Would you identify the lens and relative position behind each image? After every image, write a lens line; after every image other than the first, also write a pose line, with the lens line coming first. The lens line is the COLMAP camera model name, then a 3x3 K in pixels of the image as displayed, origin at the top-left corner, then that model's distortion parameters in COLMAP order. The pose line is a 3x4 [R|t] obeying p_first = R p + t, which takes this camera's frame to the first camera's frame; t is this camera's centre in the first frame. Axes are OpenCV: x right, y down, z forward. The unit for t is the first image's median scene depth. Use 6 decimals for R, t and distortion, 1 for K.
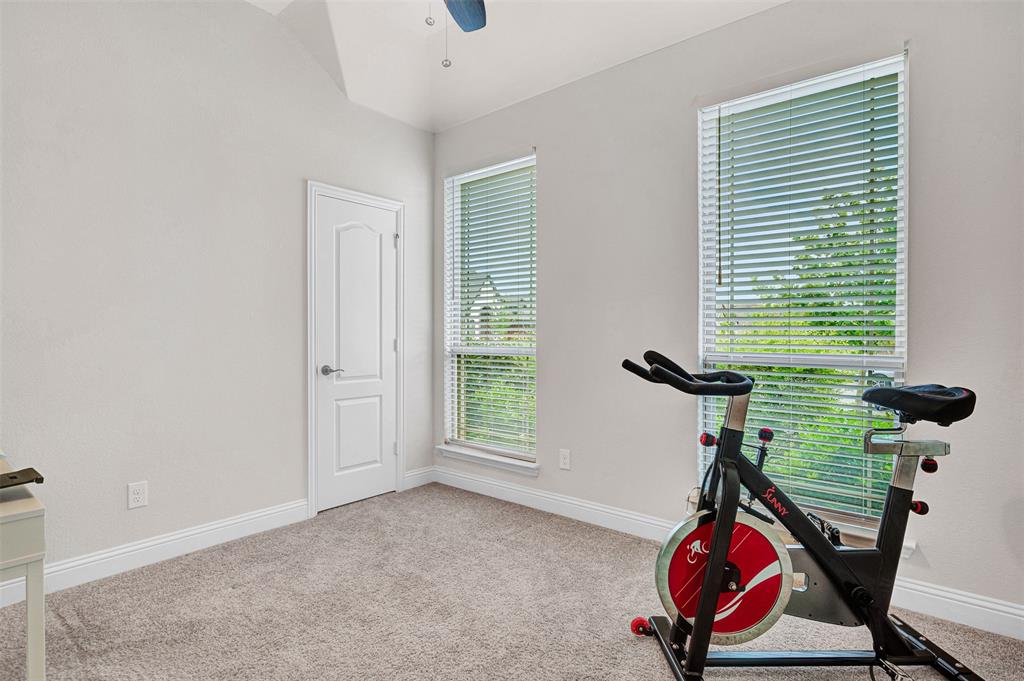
lens RADIAL K [[521.7, 0, 512.4], [0, 521.7, 335.1], [0, 0, 1]] dist [-0.001433, 0.001352]
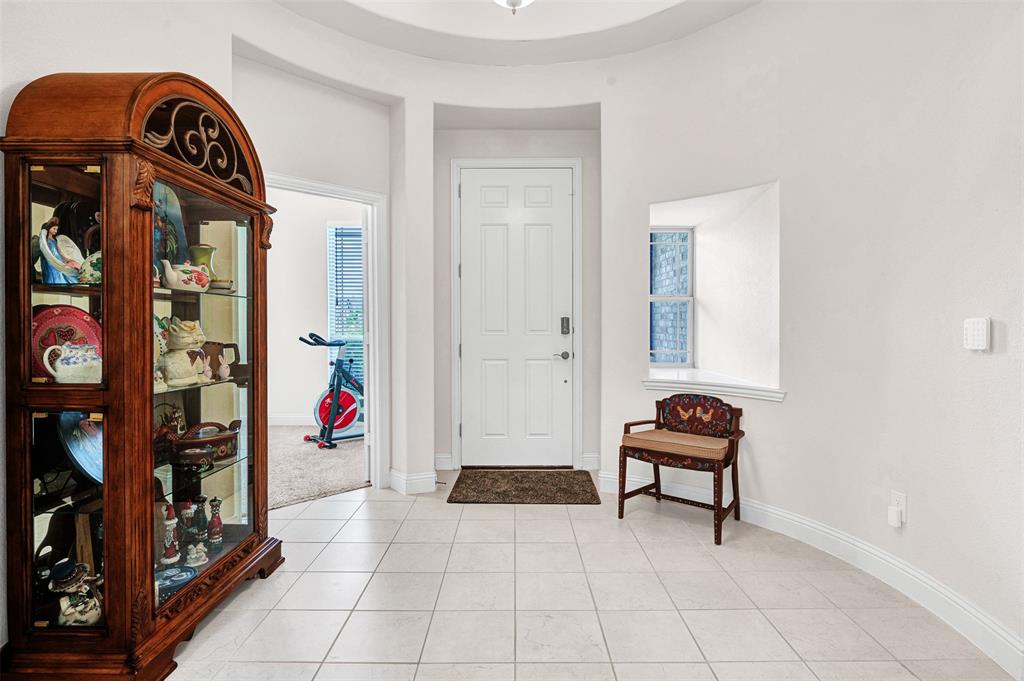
lens RADIAL K [[521.7, 0, 506.8], [0, 521.7, 331.3], [0, 0, 1]] dist [-0.001433, 0.001352]
pose [[0.773832, -0.005127, 0.633370, -0.714548], [-0.001108, 0.999955, 0.009447, -0.007844], [-0.633390, -0.008012, 0.773791, -1.871039]]
